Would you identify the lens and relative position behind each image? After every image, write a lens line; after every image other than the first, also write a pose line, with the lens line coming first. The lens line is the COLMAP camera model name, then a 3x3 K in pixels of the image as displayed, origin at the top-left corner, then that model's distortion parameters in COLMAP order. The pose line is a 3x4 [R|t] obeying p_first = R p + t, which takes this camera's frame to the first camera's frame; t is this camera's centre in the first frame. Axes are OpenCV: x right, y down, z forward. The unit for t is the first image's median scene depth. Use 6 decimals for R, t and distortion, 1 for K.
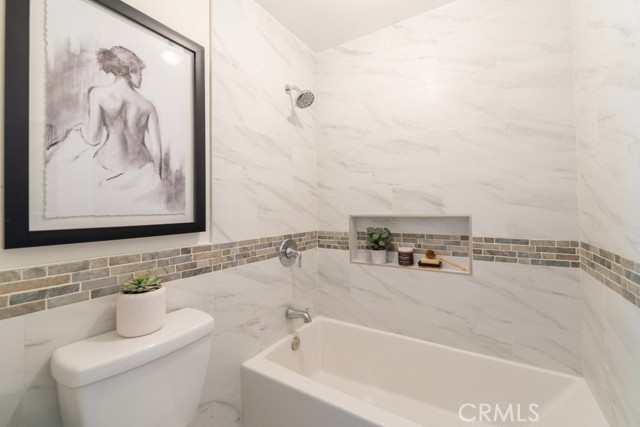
lens RADIAL K [[263.8, 0, 319.6], [0, 263.8, 206.5], [0, 0, 1]] dist [-0.000415, -0.000098]
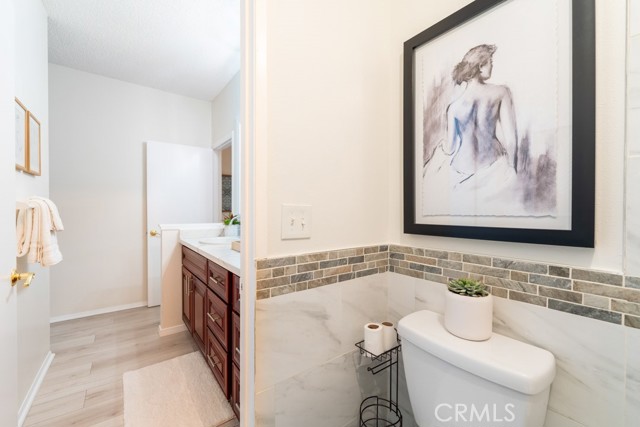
lens RADIAL K [[263.8, 0, 319.6], [0, 263.8, 206.5], [0, 0, 1]] dist [-0.000415, -0.000098]
pose [[-0.338117, 0.011006, -0.941040, 0.387220], [0.024109, 0.999705, 0.003029, -0.017680], [0.940795, -0.021663, -0.338283, 0.743461]]
